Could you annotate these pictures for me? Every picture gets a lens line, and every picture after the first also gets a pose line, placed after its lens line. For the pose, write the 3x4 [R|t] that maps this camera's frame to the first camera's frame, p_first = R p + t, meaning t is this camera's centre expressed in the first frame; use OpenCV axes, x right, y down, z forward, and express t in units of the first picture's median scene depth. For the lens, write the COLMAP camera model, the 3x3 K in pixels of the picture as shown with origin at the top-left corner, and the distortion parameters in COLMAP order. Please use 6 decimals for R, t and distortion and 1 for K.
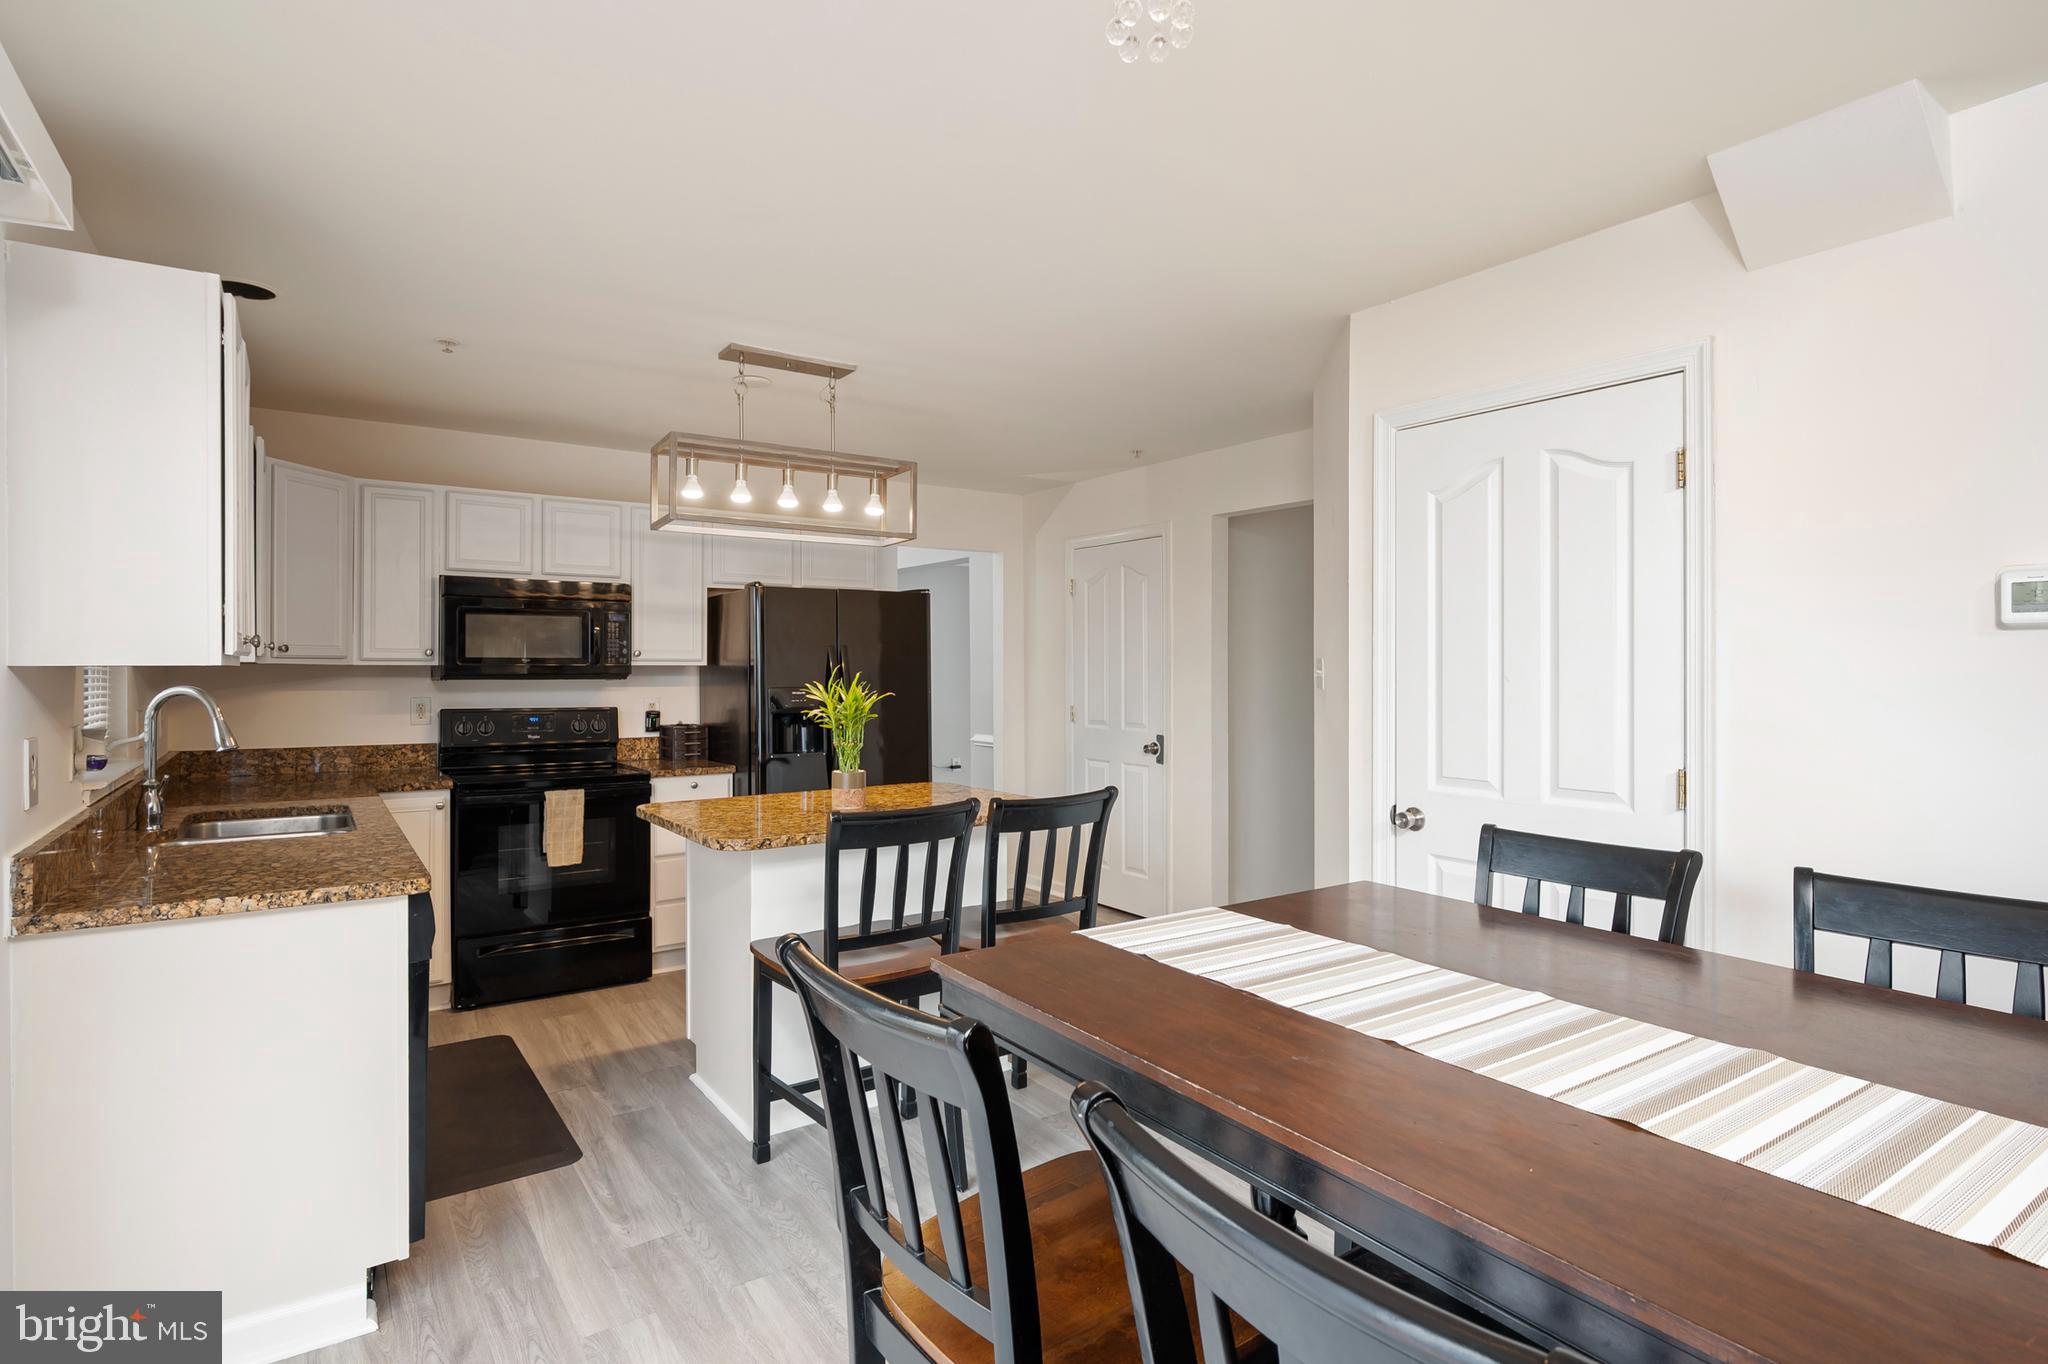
lens RADIAL K [[1049.7, 0, 1023.5], [0, 1049.7, 679.0], [0, 0, 1]] dist [0.002521, 0.002330]
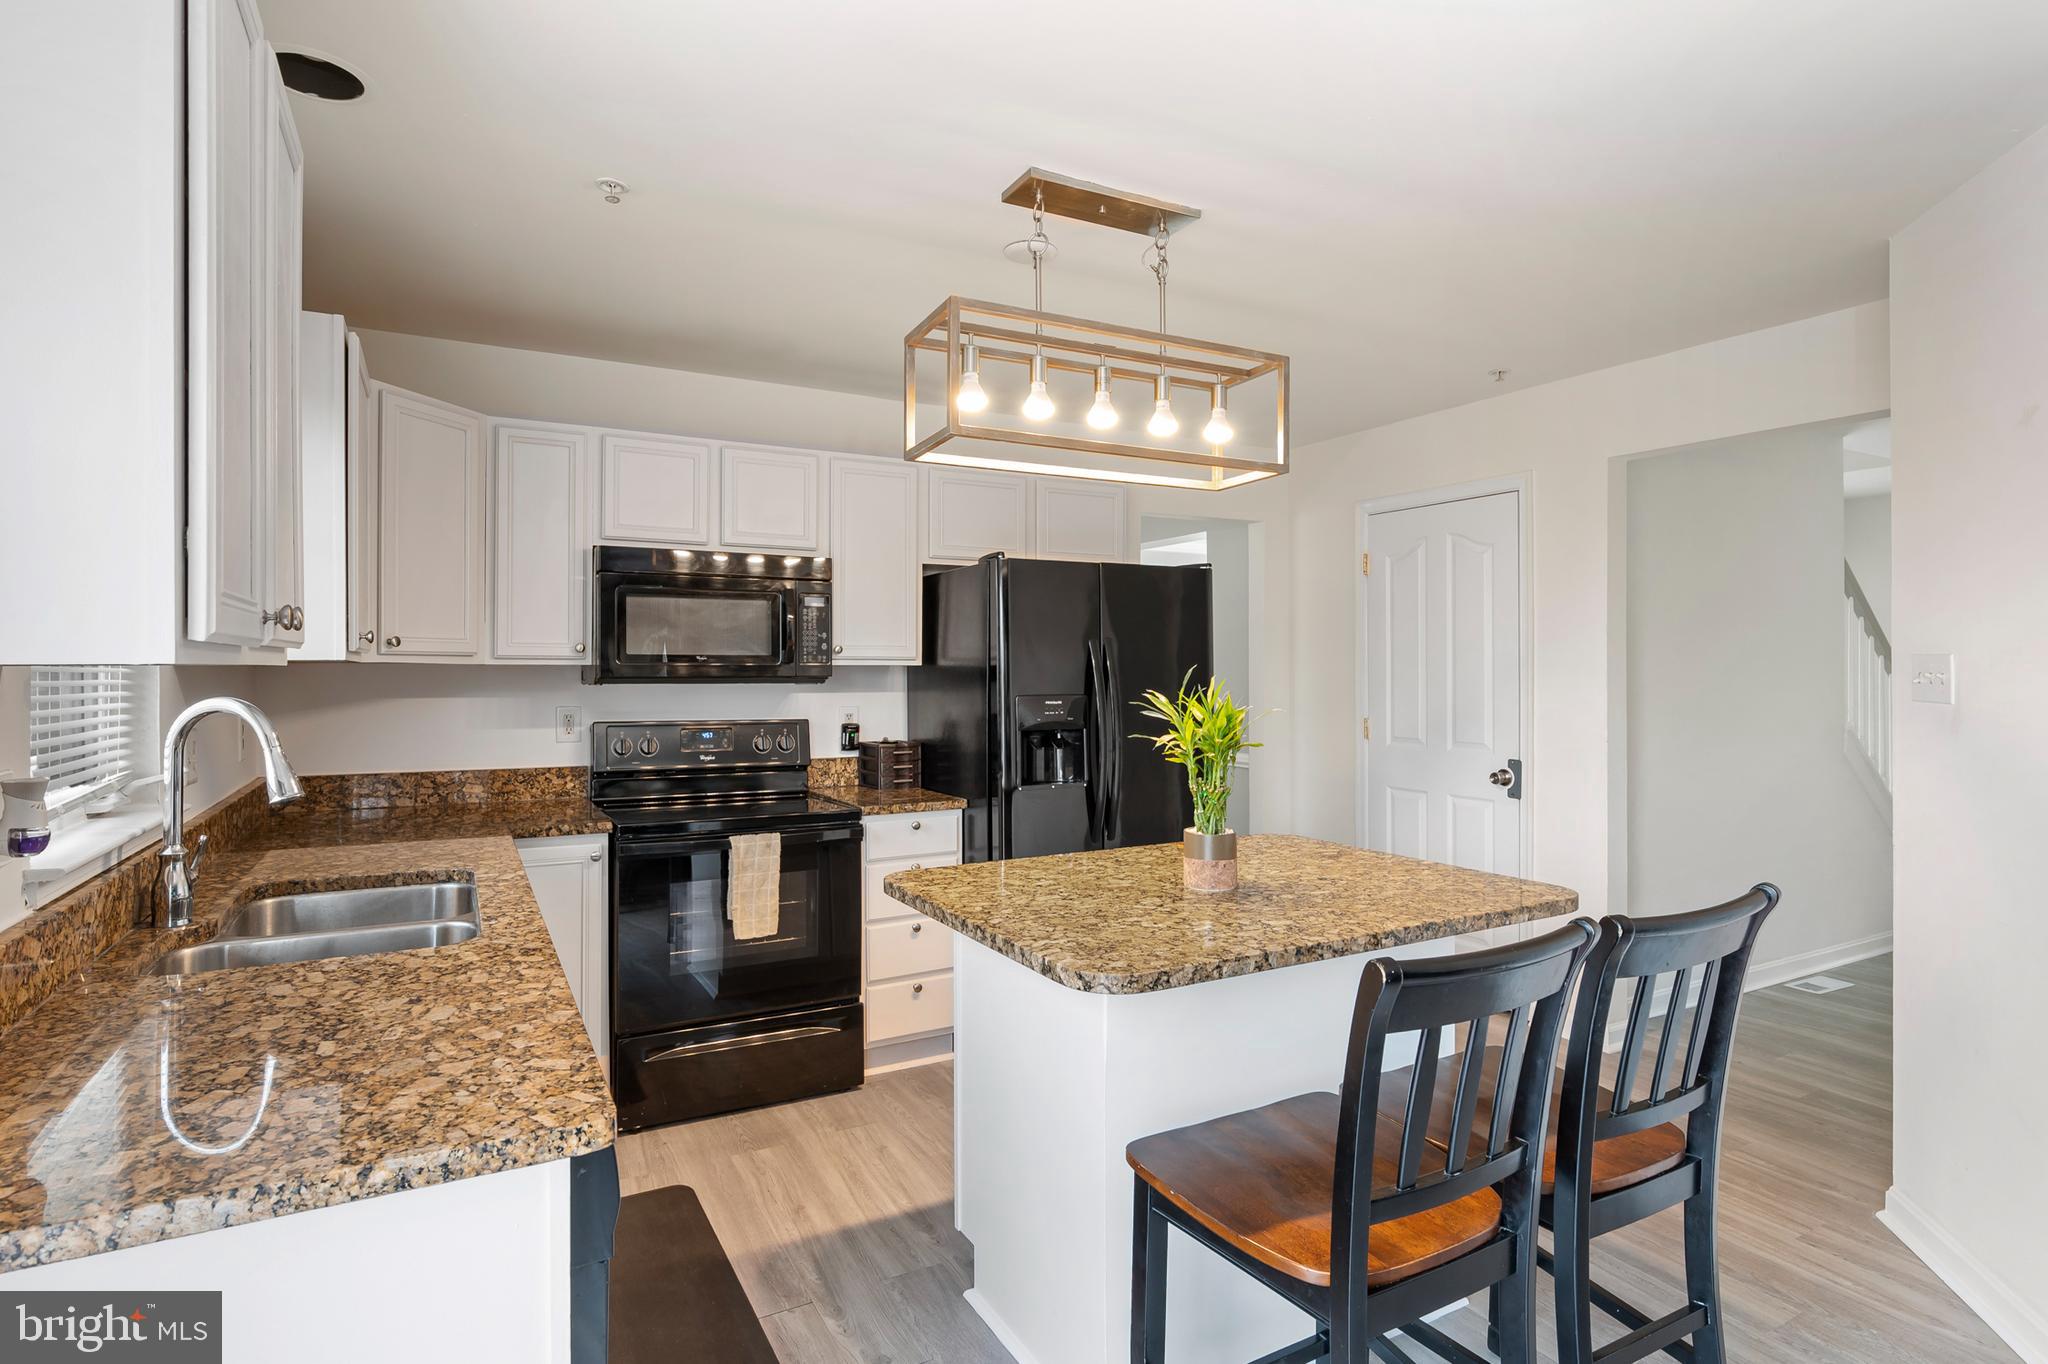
lens RADIAL K [[1049.7, 0, 1025.2], [0, 1049.7, 680.6], [0, 0, 1]] dist [0.002521, 0.002330]
pose [[0.994839, 0.001712, -0.101448, -0.179727], [-0.001567, 0.999998, 0.001510, -0.003722], [0.101451, -0.001343, 0.994840, 0.295966]]
